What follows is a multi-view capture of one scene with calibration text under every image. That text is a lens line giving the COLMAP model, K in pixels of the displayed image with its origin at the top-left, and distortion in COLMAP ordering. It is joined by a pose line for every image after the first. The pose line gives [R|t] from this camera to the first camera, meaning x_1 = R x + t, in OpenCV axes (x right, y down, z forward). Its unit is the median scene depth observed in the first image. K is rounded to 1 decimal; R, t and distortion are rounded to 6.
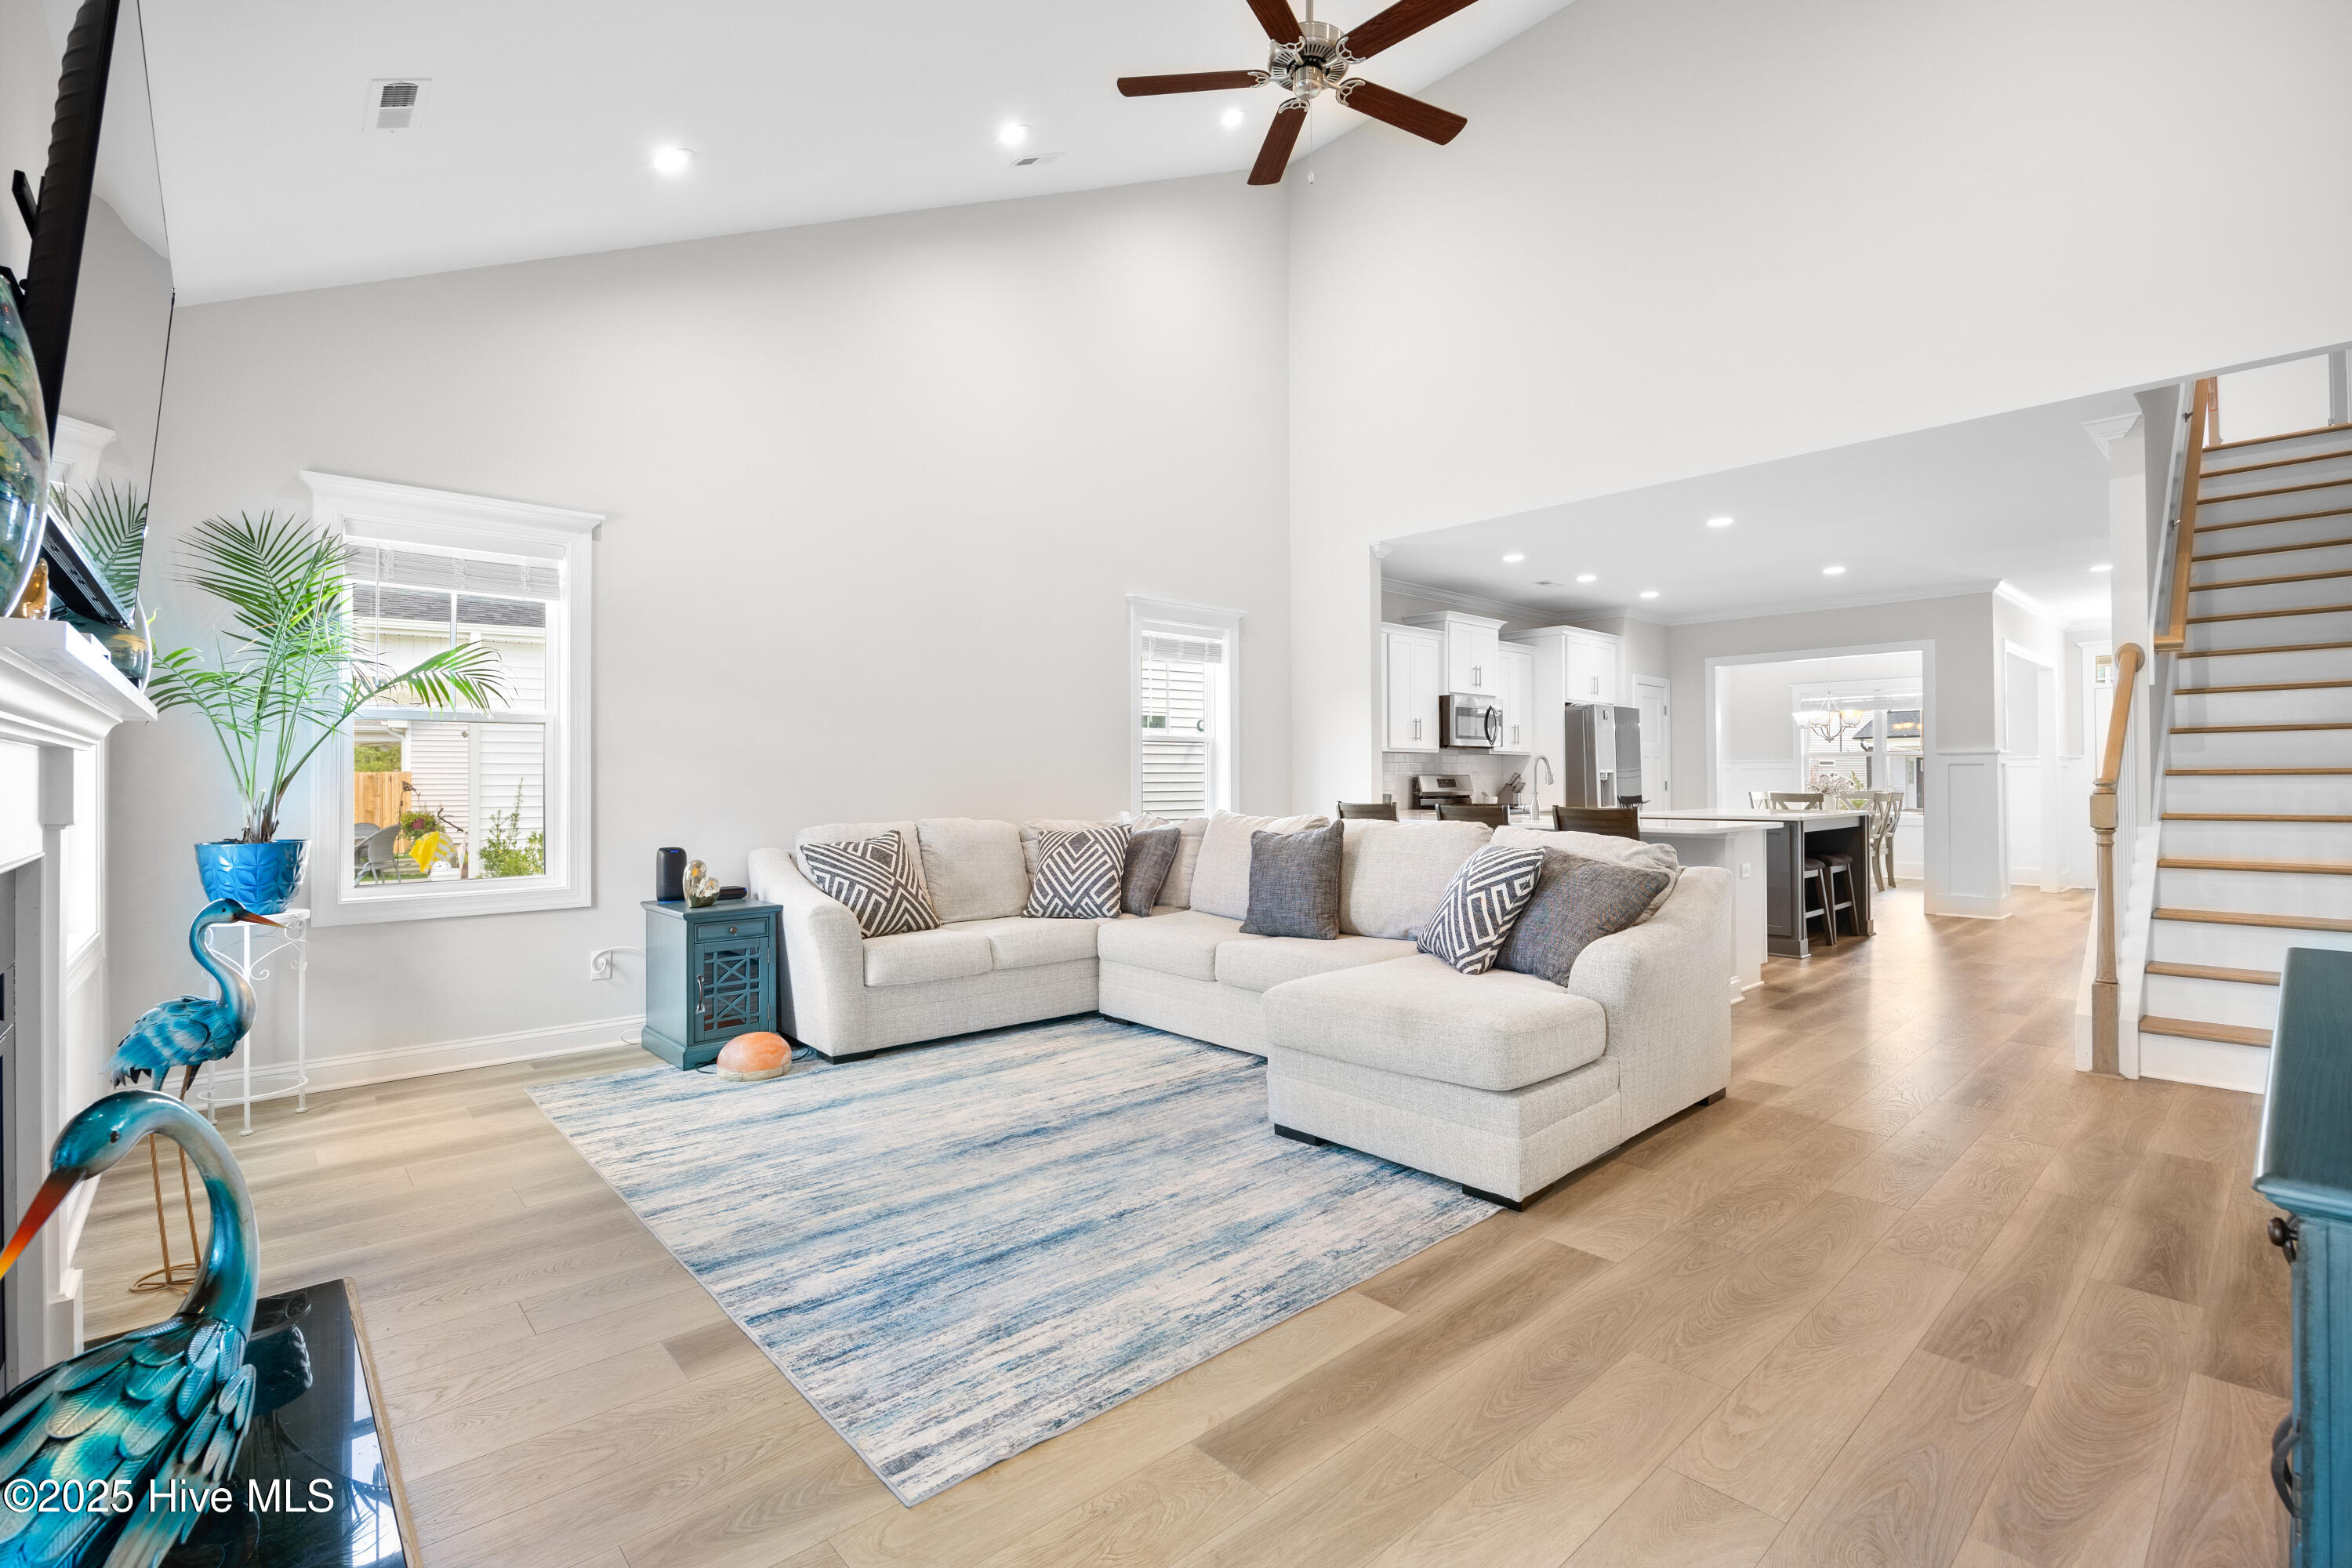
lens RADIAL K [[1058.8, 0, 1179.2], [0, 1058.8, 776.5], [0, 0, 1]] dist [-0.009361, -0.000311]
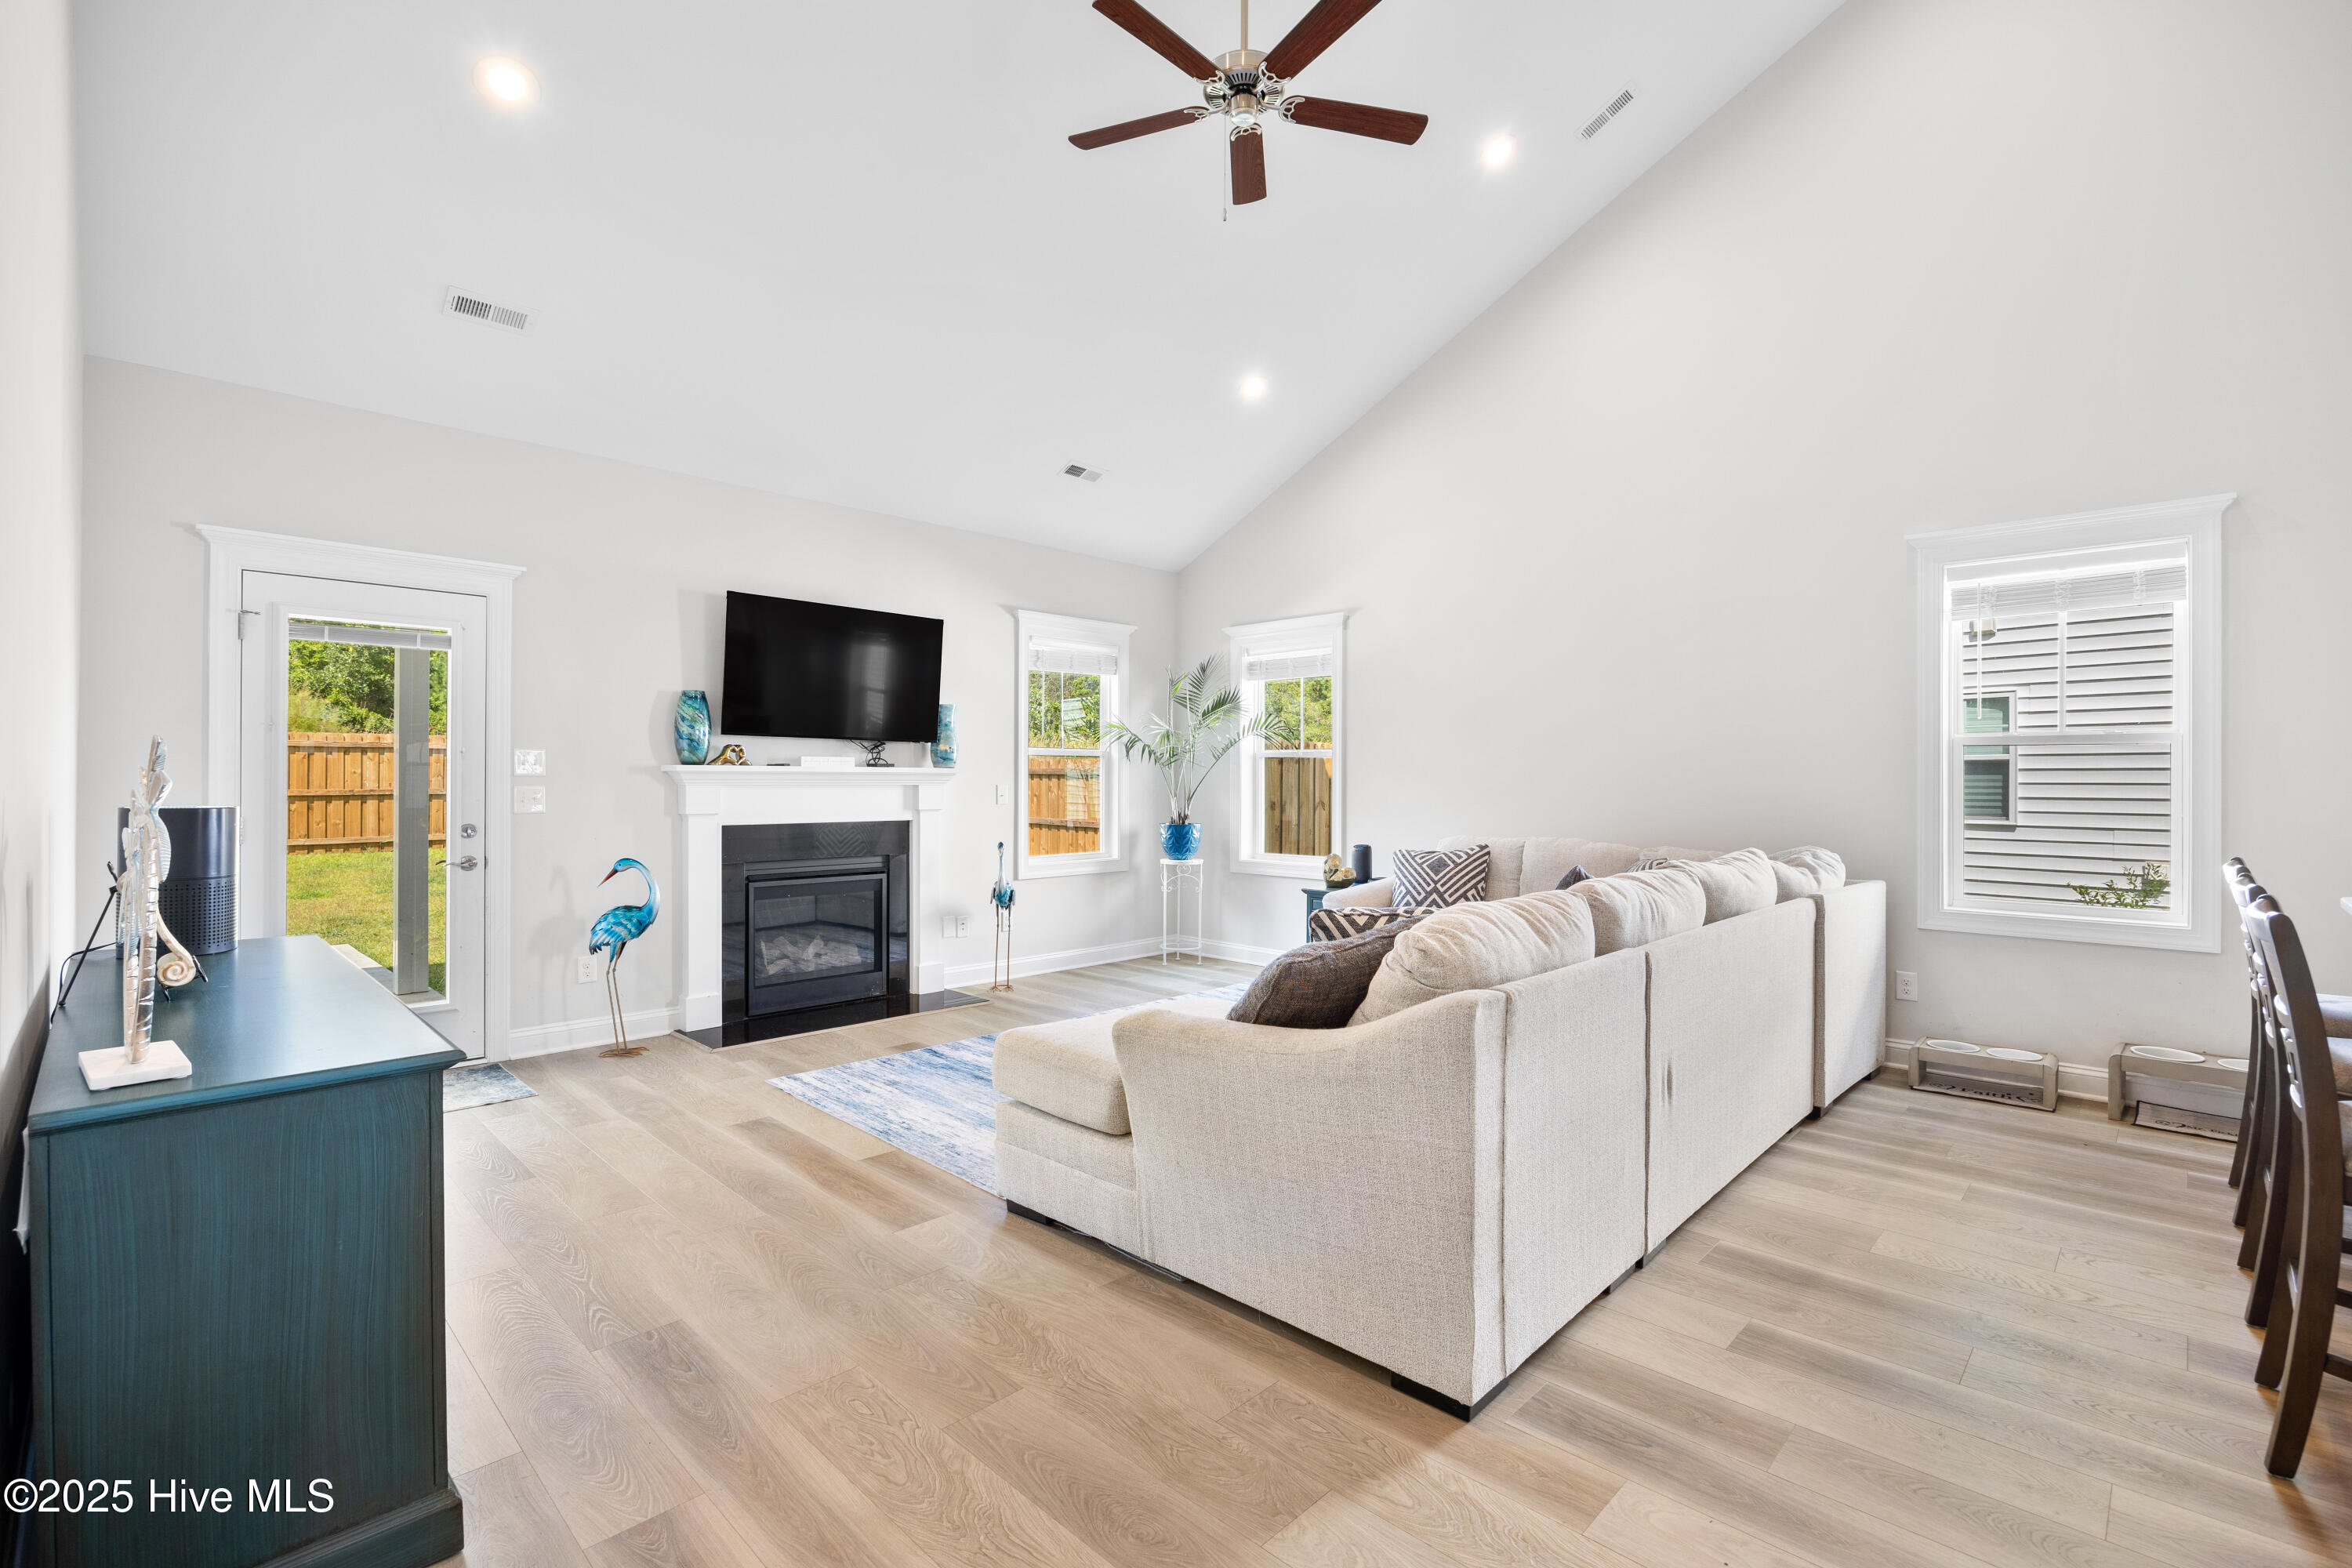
lens RADIAL K [[1058.8, 0, 1180.4], [0, 1058.8, 780.9], [0, 0, 1]] dist [-0.009361, -0.000311]
pose [[0.046719, 0.001541, -0.998907, 1.758213], [-0.001253, 0.999998, 0.001484, -0.035365], [0.998907, 0.001183, 0.046720, 1.402875]]
